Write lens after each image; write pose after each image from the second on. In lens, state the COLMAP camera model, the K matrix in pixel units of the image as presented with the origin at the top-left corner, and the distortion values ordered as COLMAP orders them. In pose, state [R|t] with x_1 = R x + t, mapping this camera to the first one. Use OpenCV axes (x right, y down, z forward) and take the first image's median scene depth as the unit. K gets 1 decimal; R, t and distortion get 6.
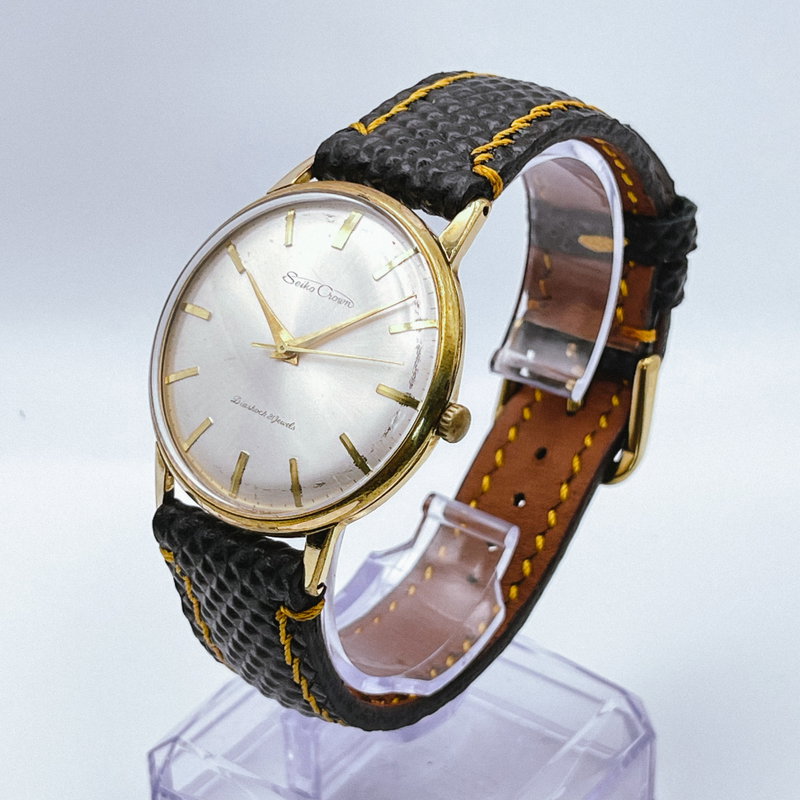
lens RADIAL K [[2075.9, 0, 400.0], [0, 2075.9, 400.0], [0, 0, 1]] dist [0.424815, 0.018243]
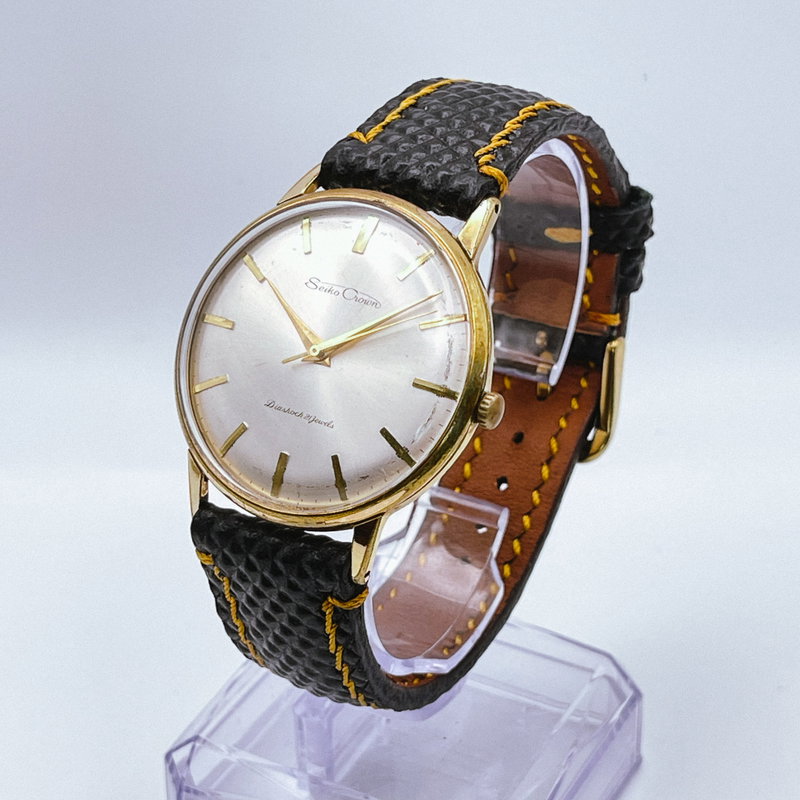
lens RADIAL K [[2075.9, 0, 400.0], [0, 2075.9, 400.0], [0, 0, 1]] dist [0.424815, 0.018243]
pose [[0.990037, -0.067339, 0.123662, -0.135366], [0.067602, 0.997710, 0.002074, 0.000496], [-0.123518, 0.006306, 0.992322, -0.039664]]
